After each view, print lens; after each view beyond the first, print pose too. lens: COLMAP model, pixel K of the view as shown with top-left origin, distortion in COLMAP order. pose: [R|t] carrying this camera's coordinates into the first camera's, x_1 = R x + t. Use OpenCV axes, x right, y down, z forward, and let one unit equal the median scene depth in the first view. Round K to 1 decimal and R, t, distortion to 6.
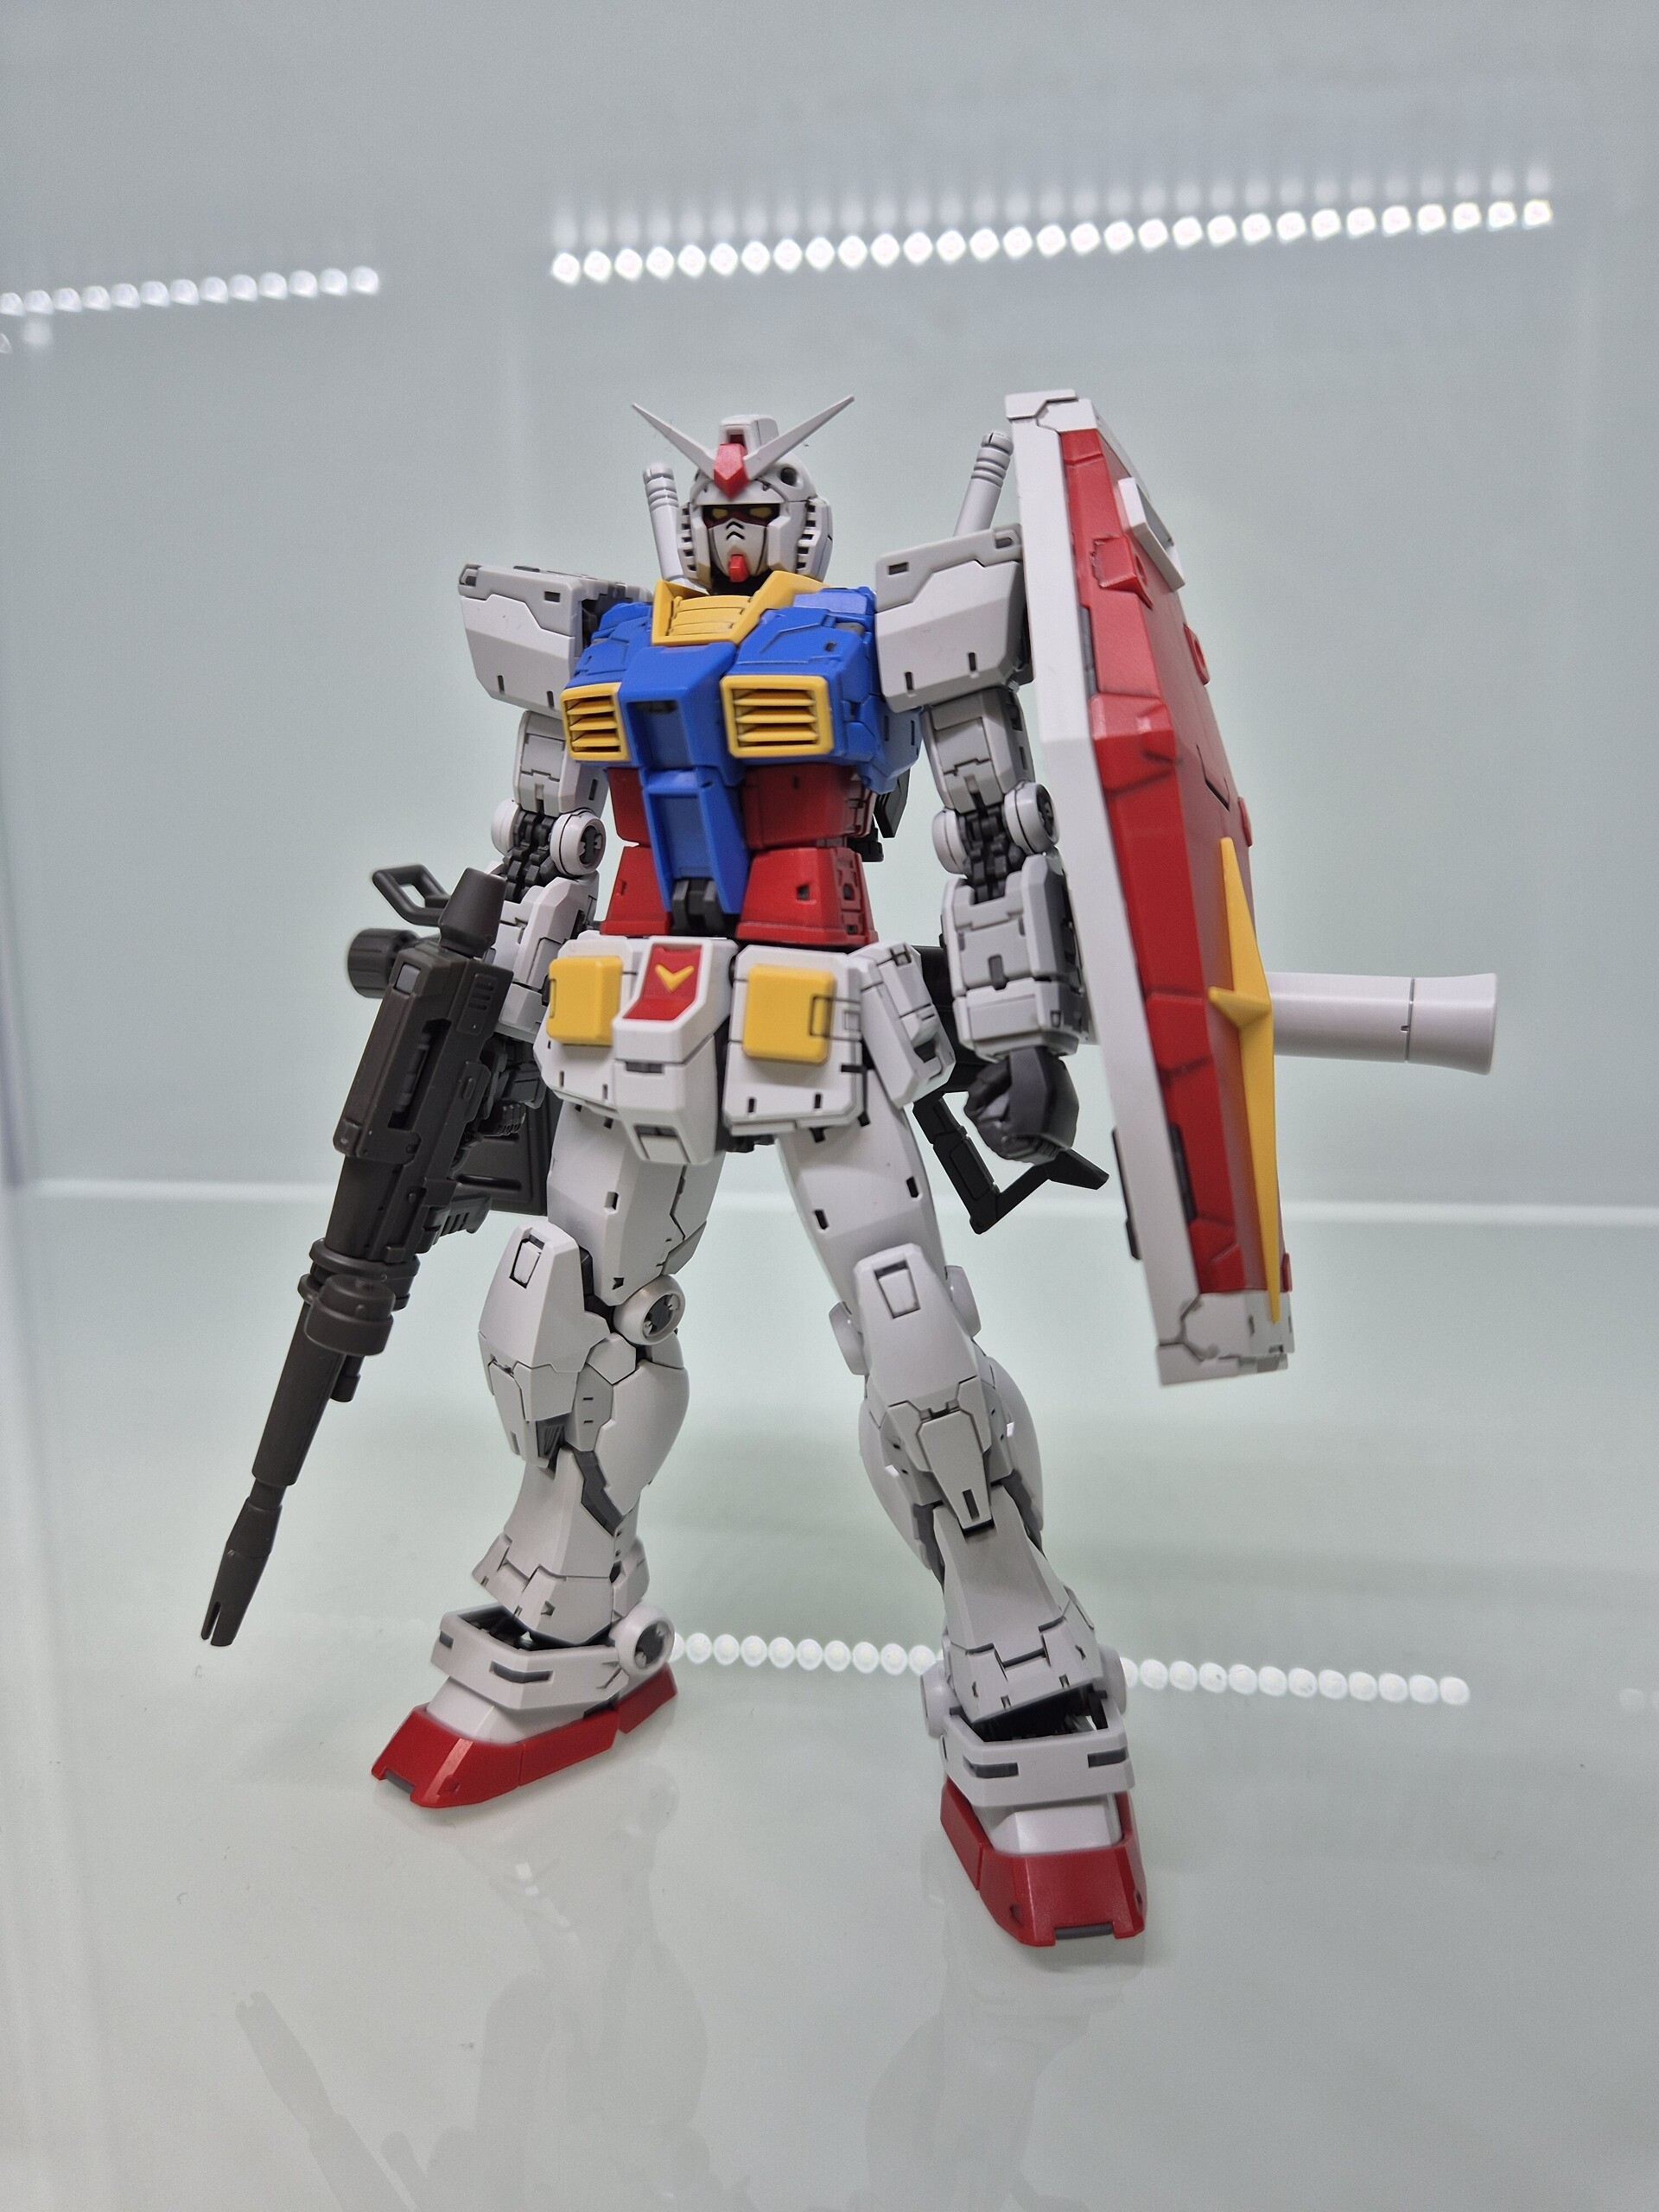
lens RADIAL K [[1582.7, 0, 838.5], [0, 1582.7, 1114.8], [0, 0, 1]] dist [0.014031, -0.036538]
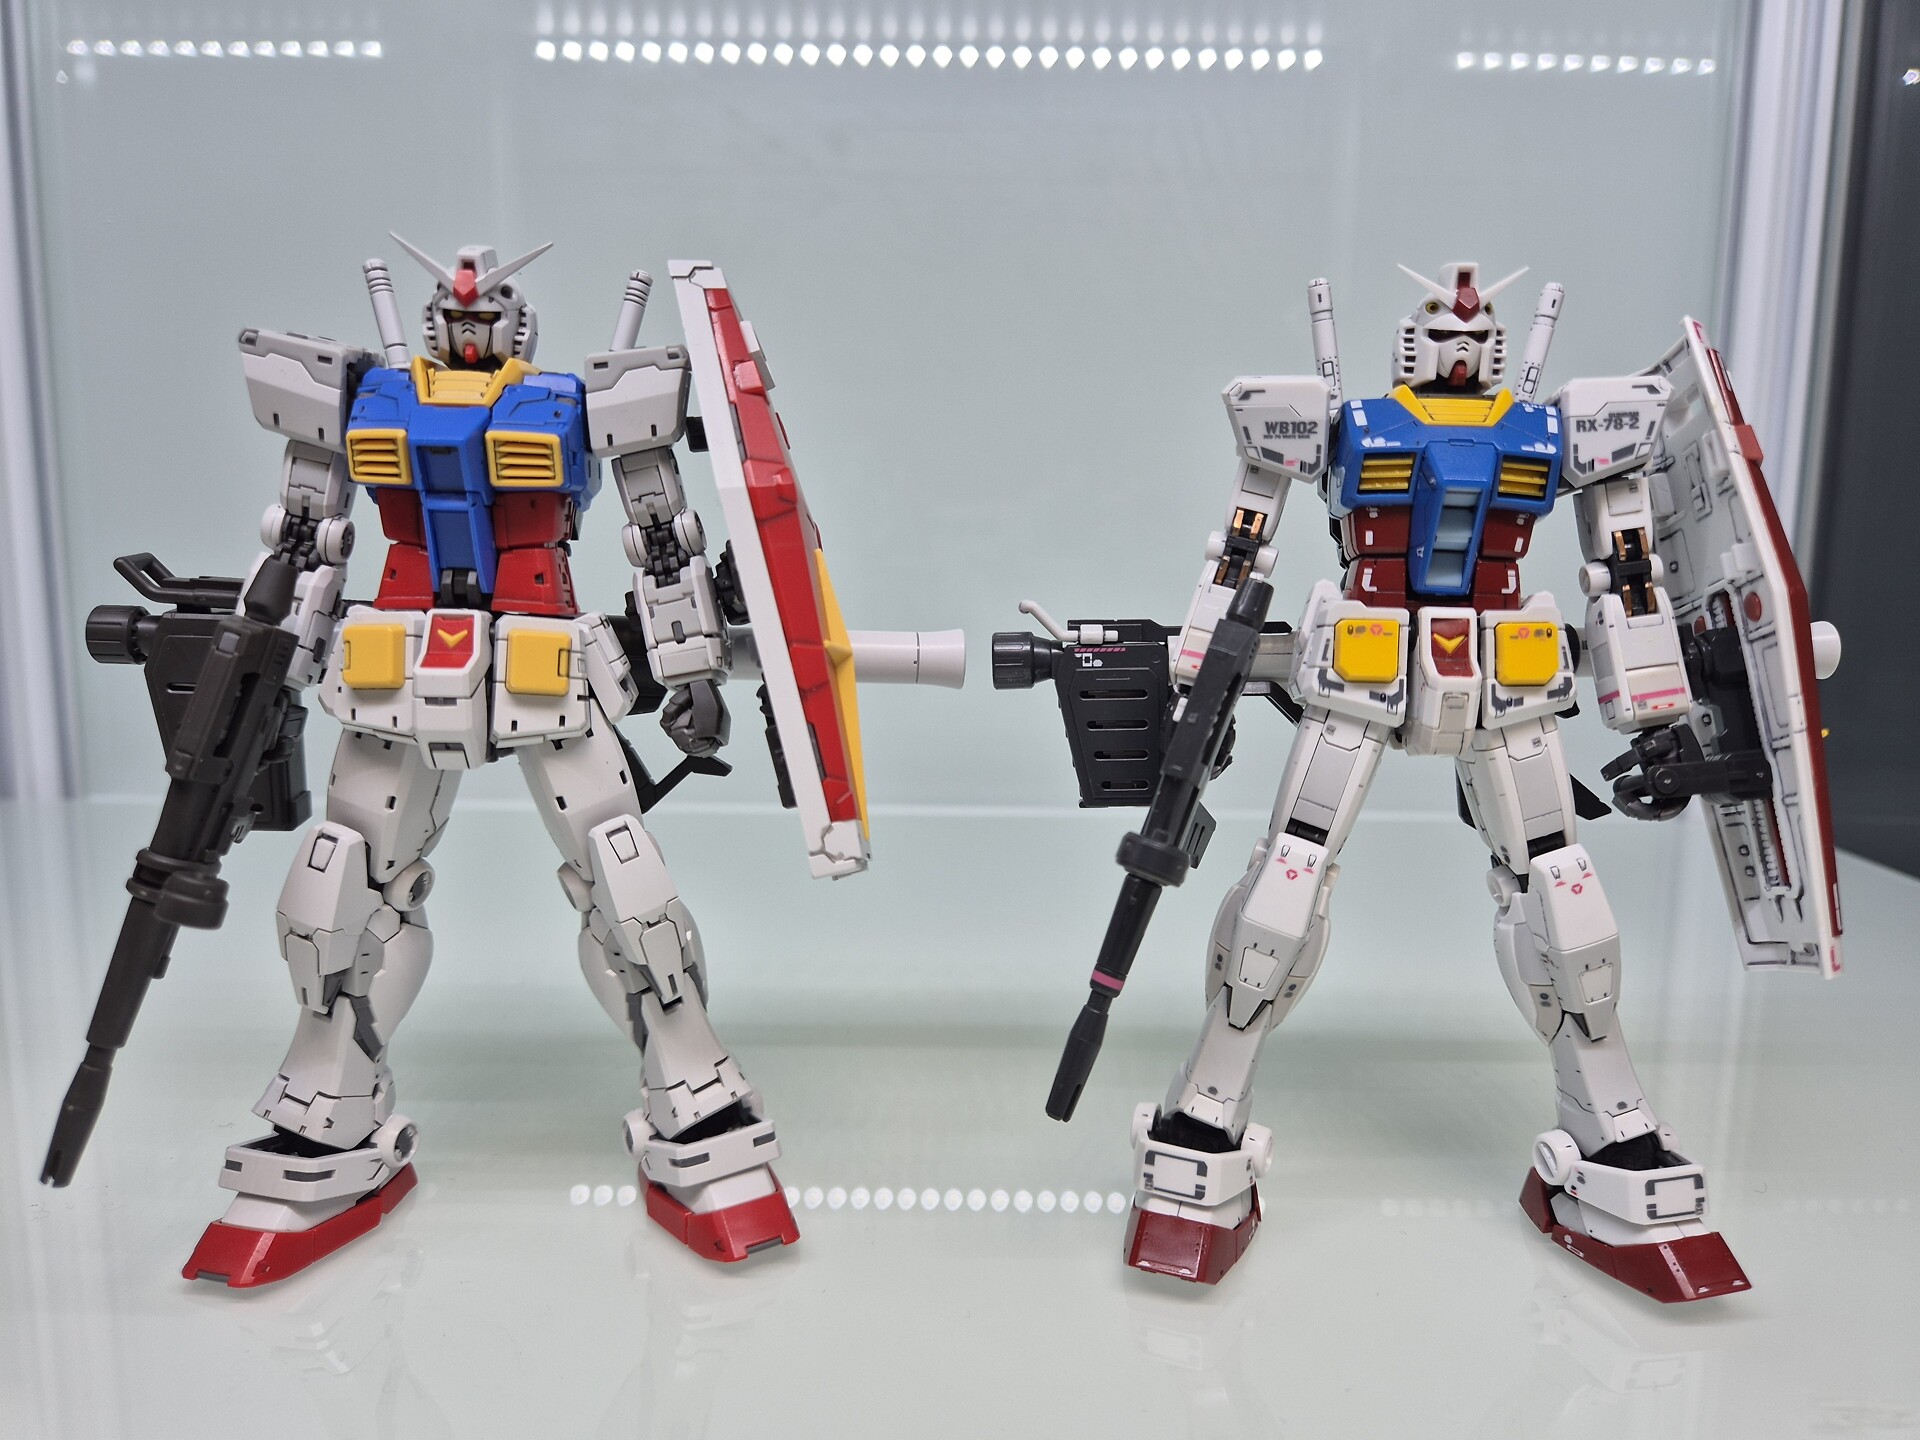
lens RADIAL K [[1373.8, 0, 957.9], [0, 1373.8, 744.7], [0, 0, 1]] dist [0.014031, -0.036538]
pose [[0.892620, -0.046643, 0.448390, -0.252408], [0.052965, 0.998595, -0.001561, 0.034506], [-0.447688, 0.025143, 0.893837, -0.301430]]
